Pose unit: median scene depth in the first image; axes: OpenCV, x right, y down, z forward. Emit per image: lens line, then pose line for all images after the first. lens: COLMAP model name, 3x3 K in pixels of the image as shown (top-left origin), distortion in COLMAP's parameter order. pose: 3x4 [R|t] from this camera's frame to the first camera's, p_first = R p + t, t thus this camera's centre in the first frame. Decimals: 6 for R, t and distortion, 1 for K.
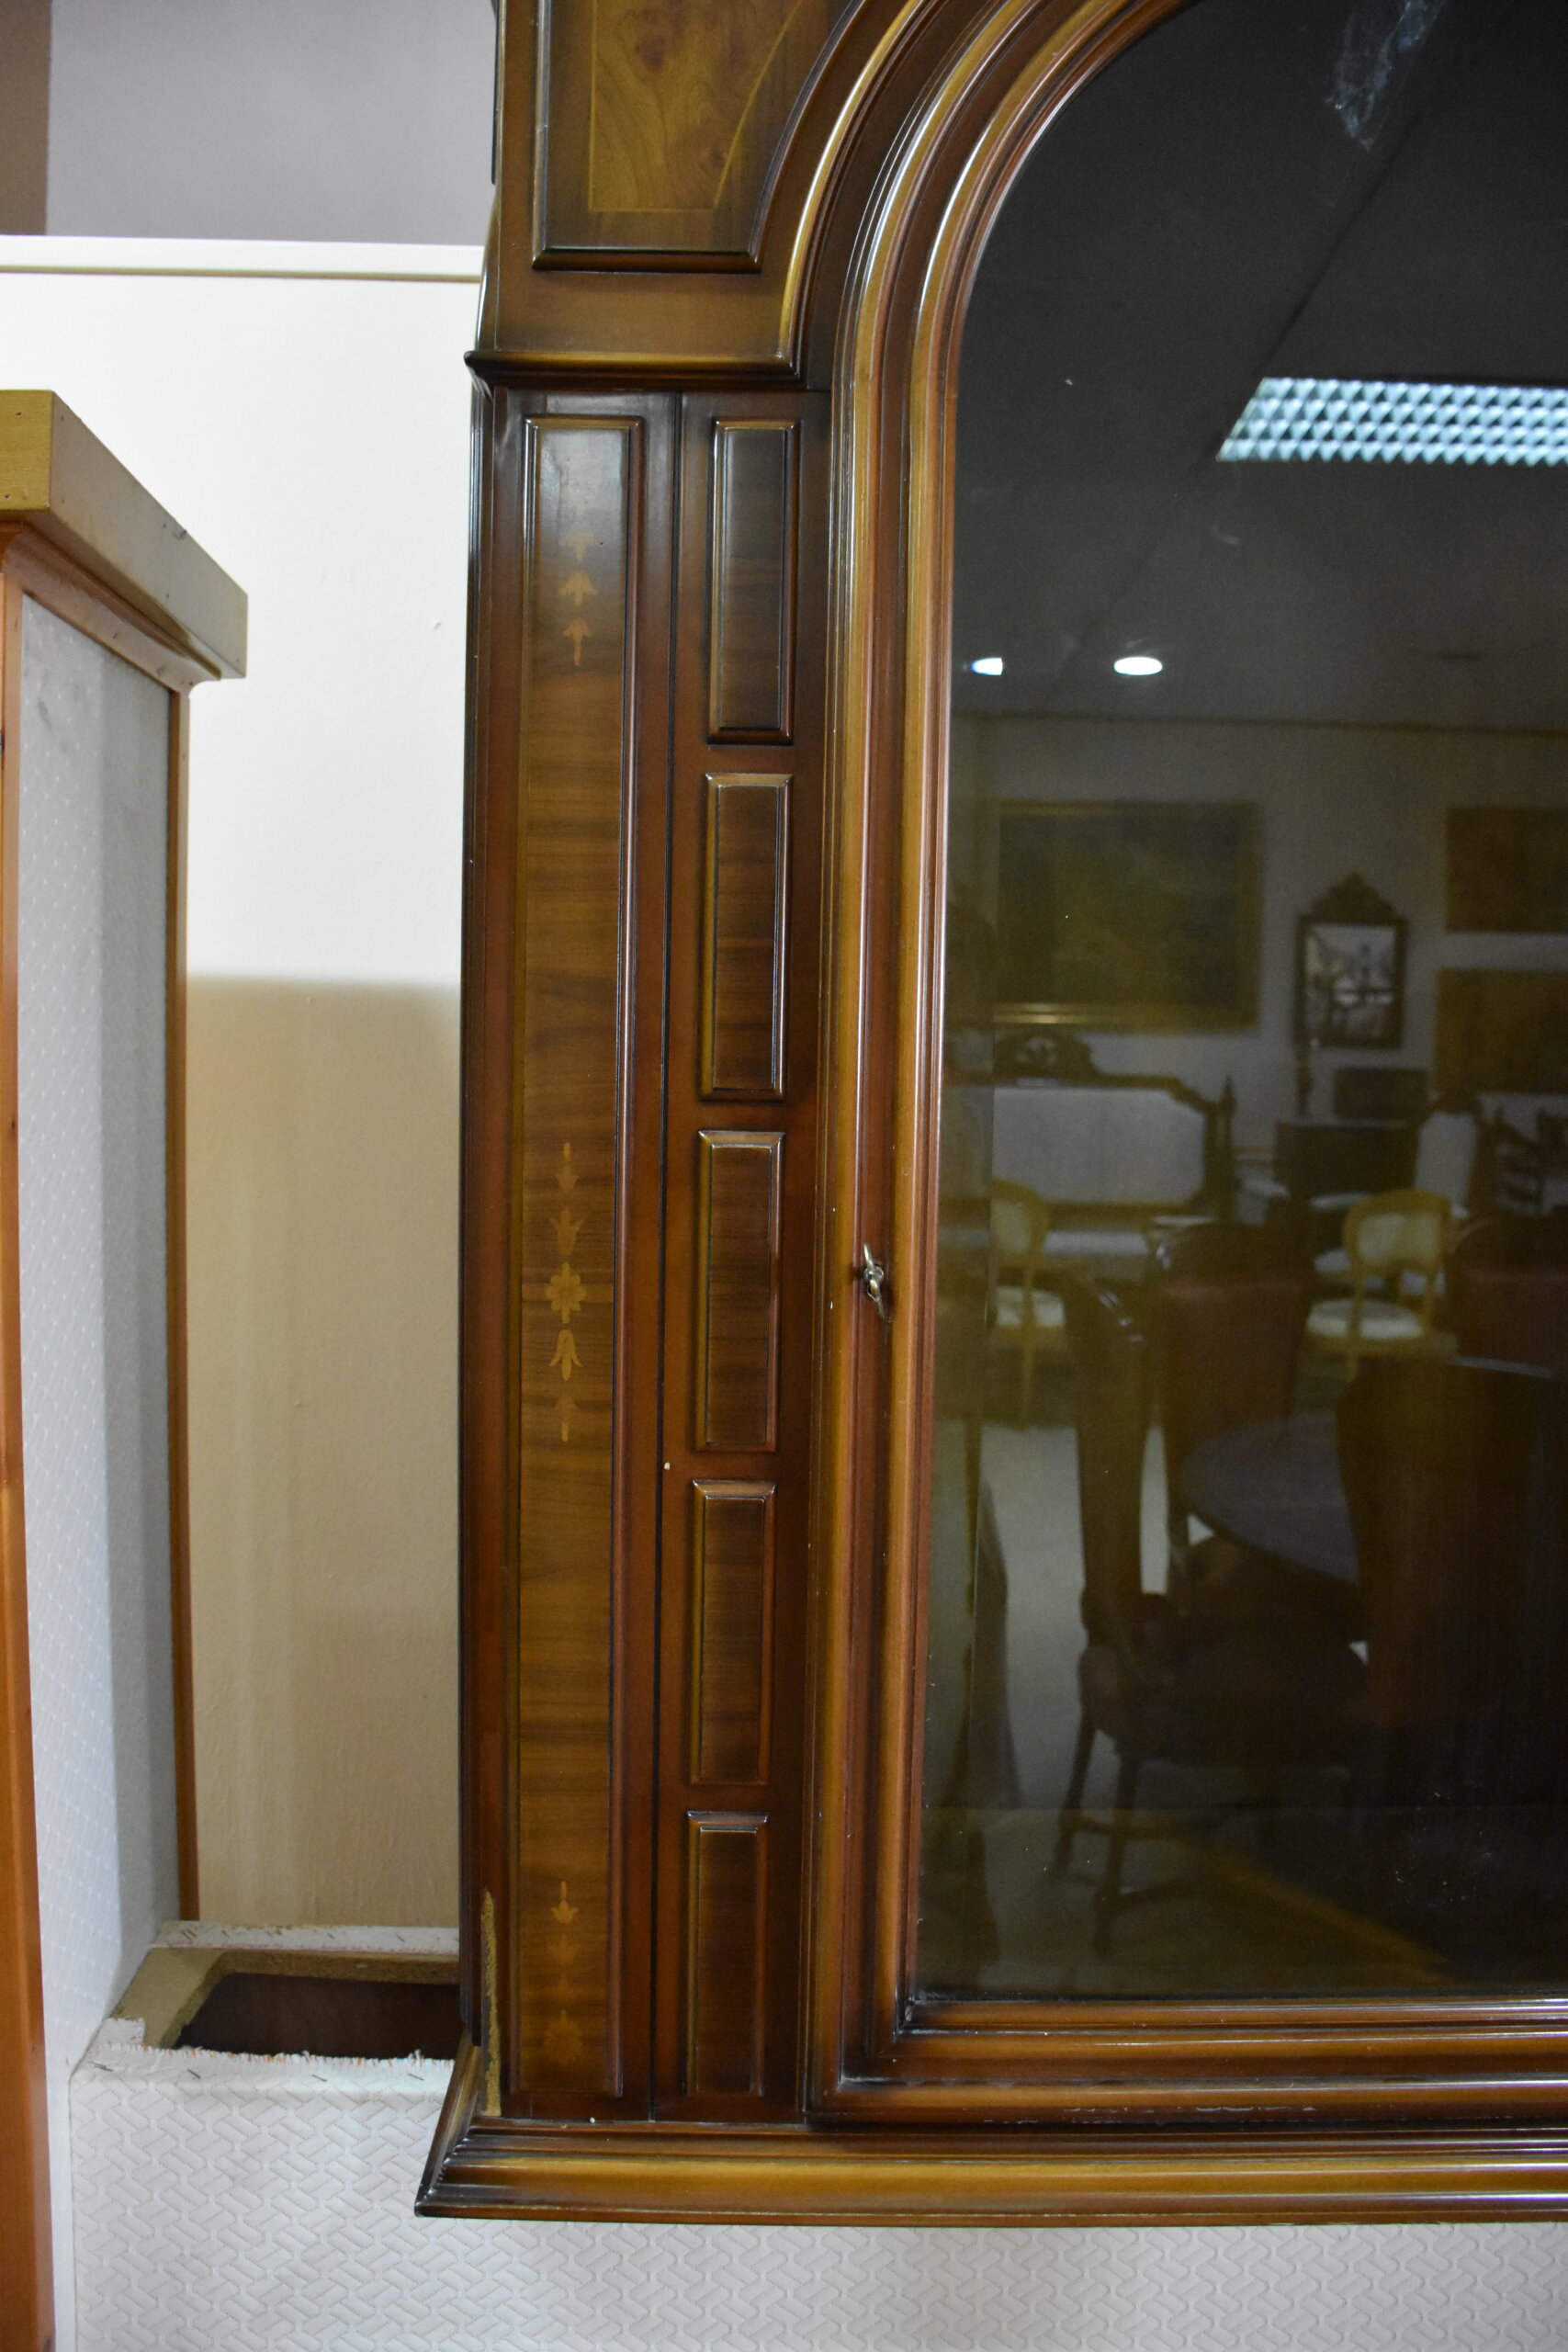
lens RADIAL K [[1837.2, 0, 769.9], [0, 1837.2, 1169.8], [0, 0, 1]] dist [-0.169036, 0.105969]
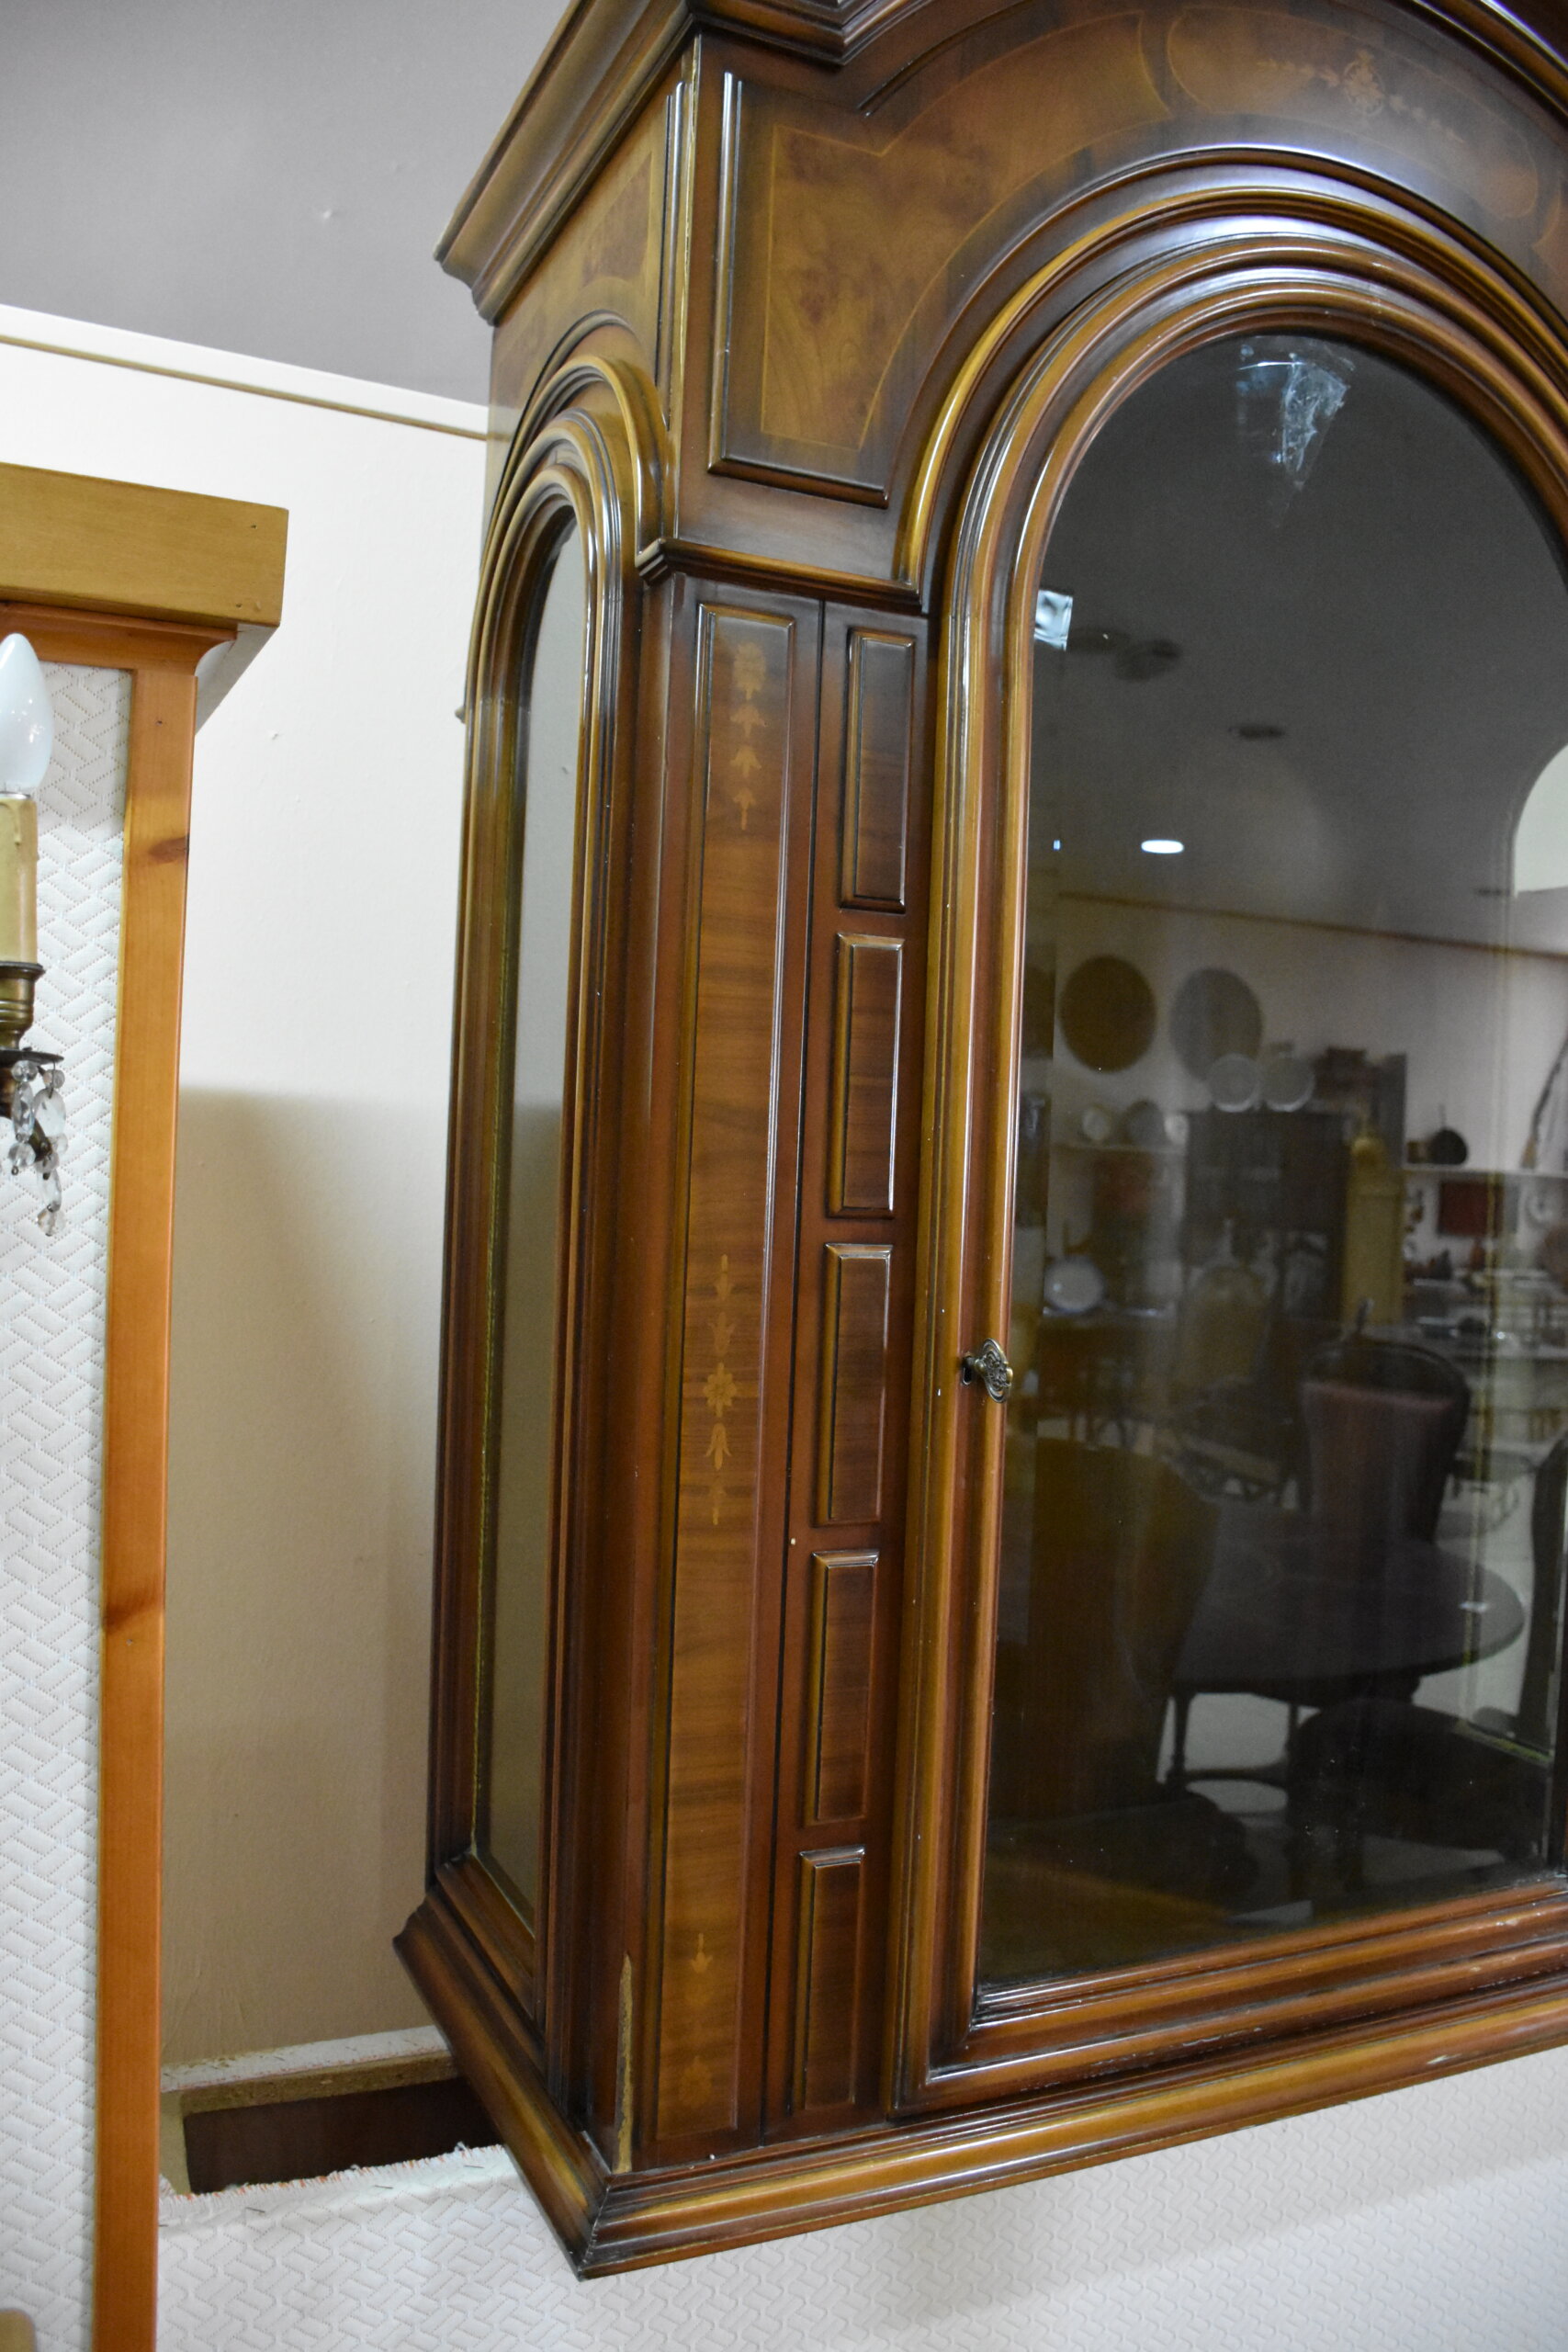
lens RADIAL K [[1837.2, 0, 769.9], [0, 1837.2, 1169.8], [0, 0, 1]] dist [-0.169036, 0.105969]
pose [[0.914154, 0.015346, 0.405076, -0.526521], [0.007933, 0.998415, -0.055727, -0.003729], [-0.405289, 0.054157, 0.912583, -0.030537]]
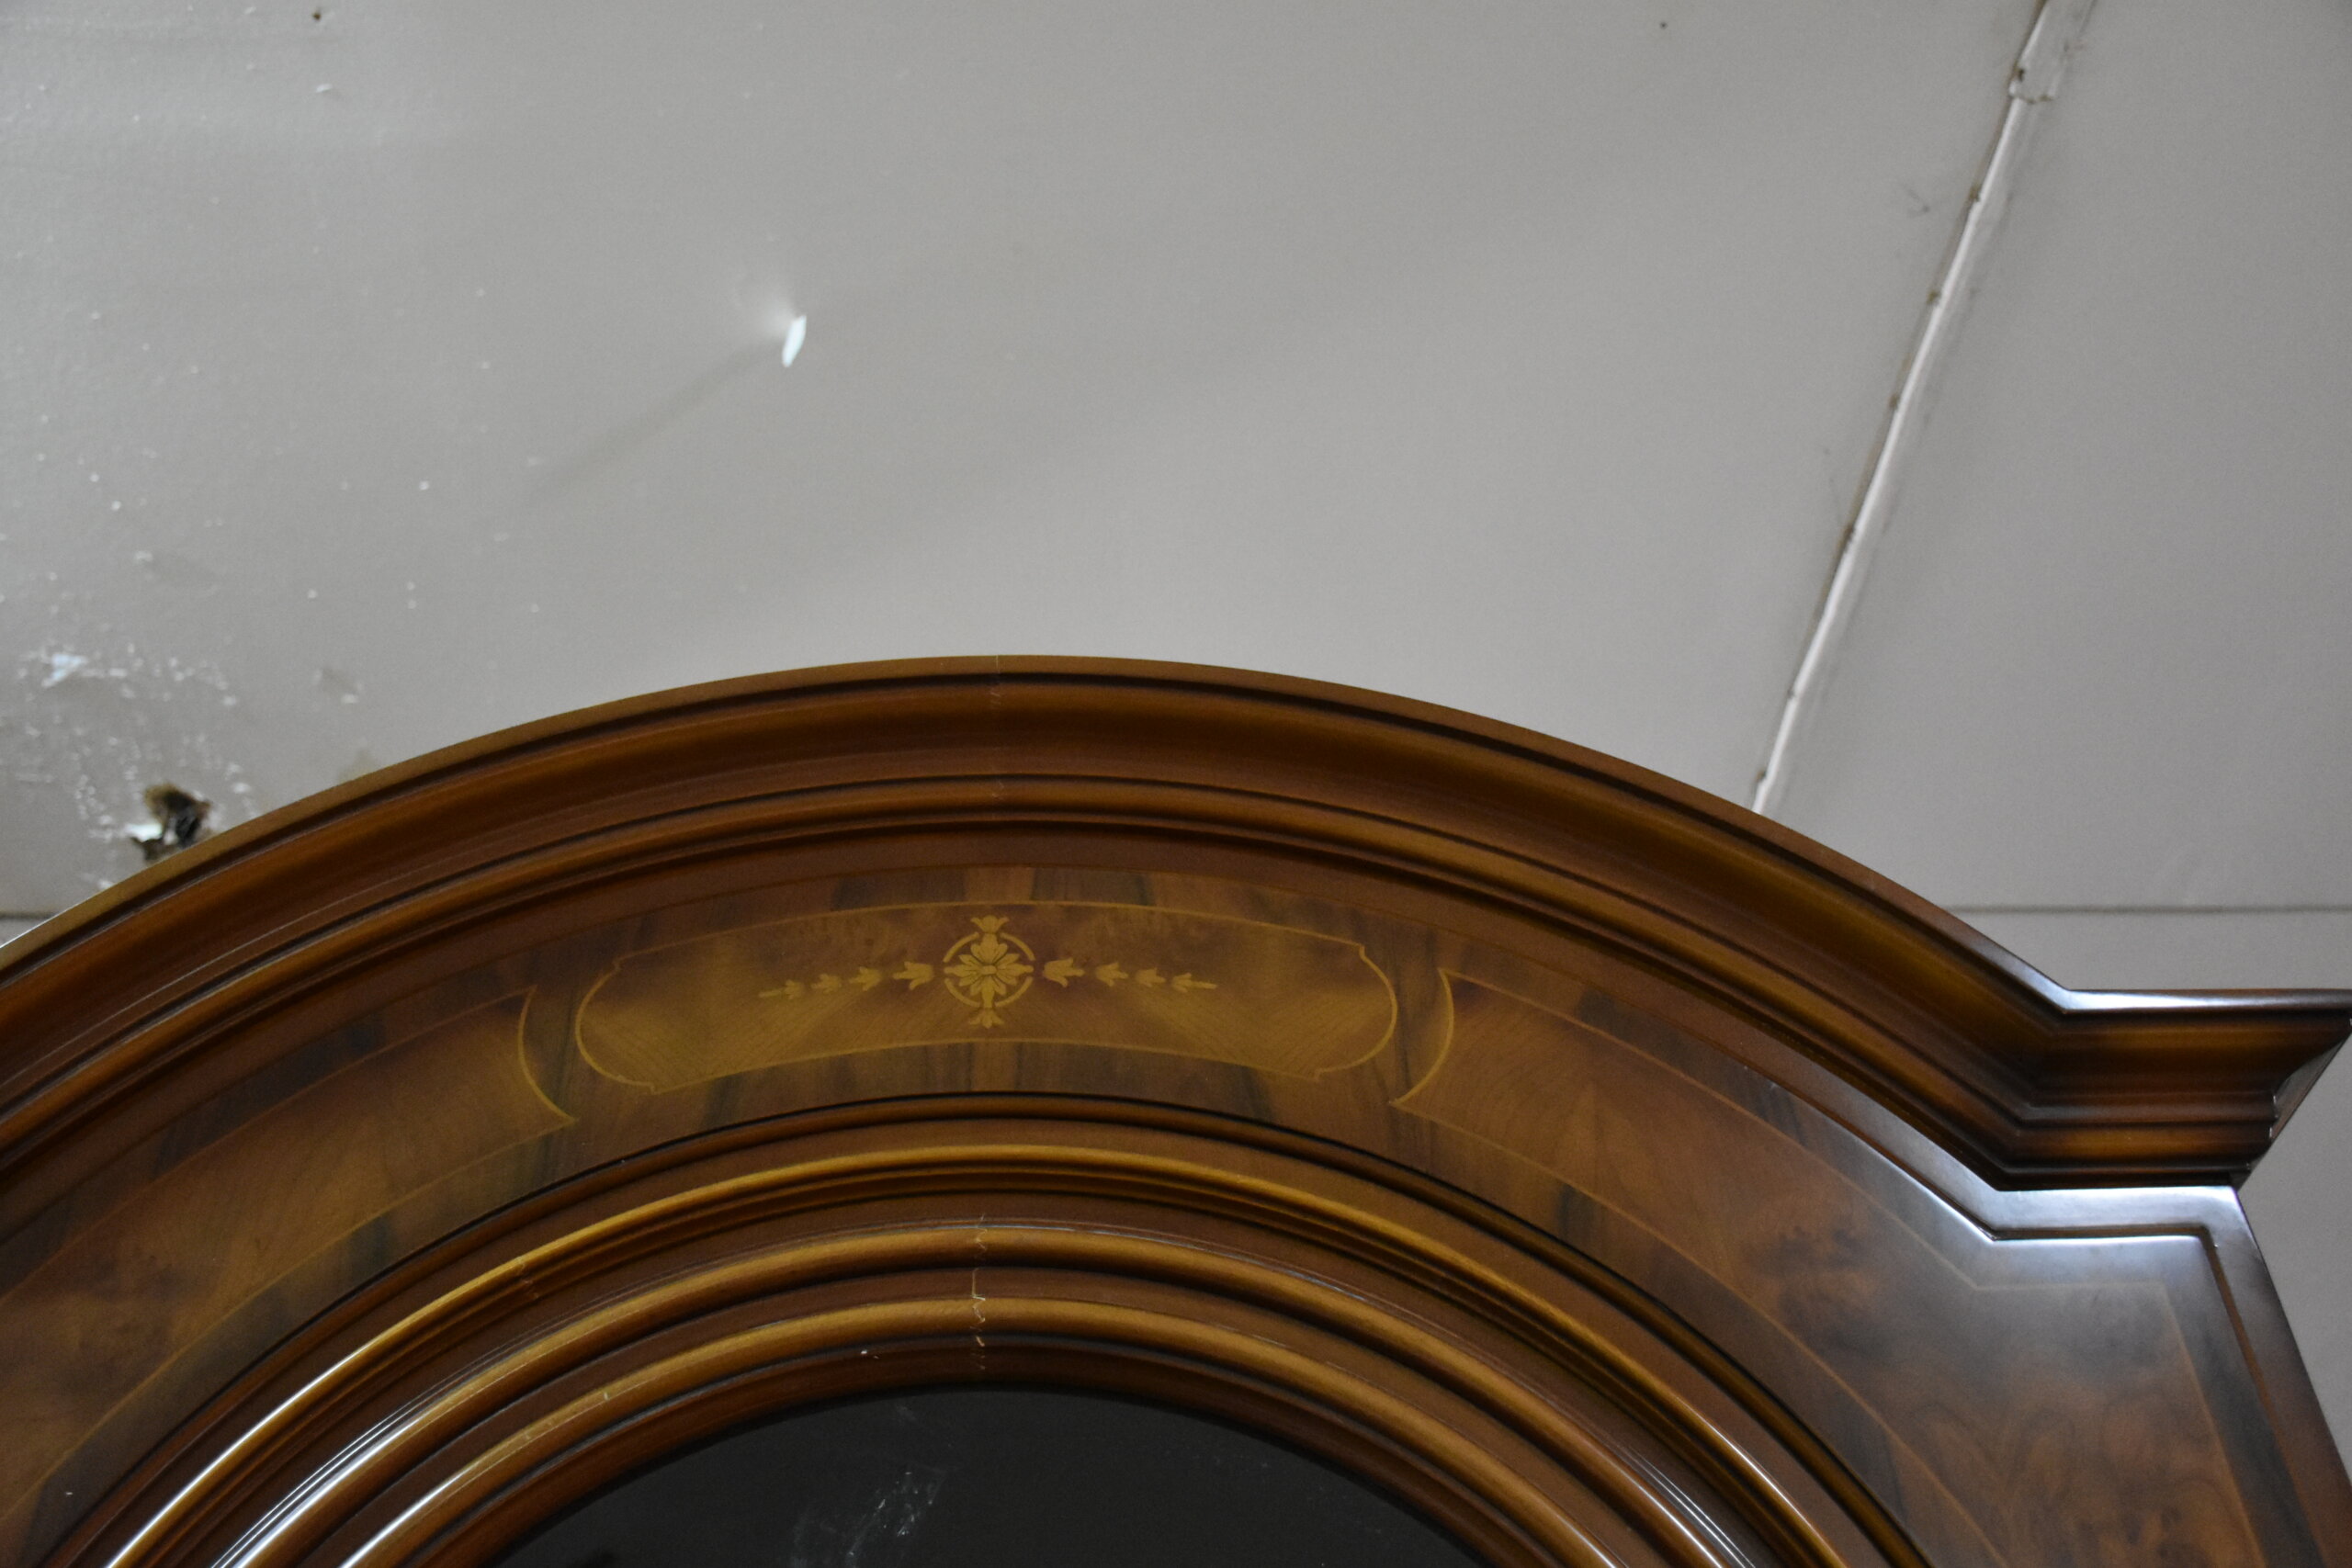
lens RADIAL K [[2215.0, 0, 1176.0], [0, 2215.0, 784.0], [0, 0, 1]] dist [-0.086694, 0.133330]
pose [[0.998877, -0.037505, 0.028947, 0.443406], [0.046978, 0.704968, -0.707682, -0.233955], [0.006134, 0.708247, 0.705938, 0.169467]]
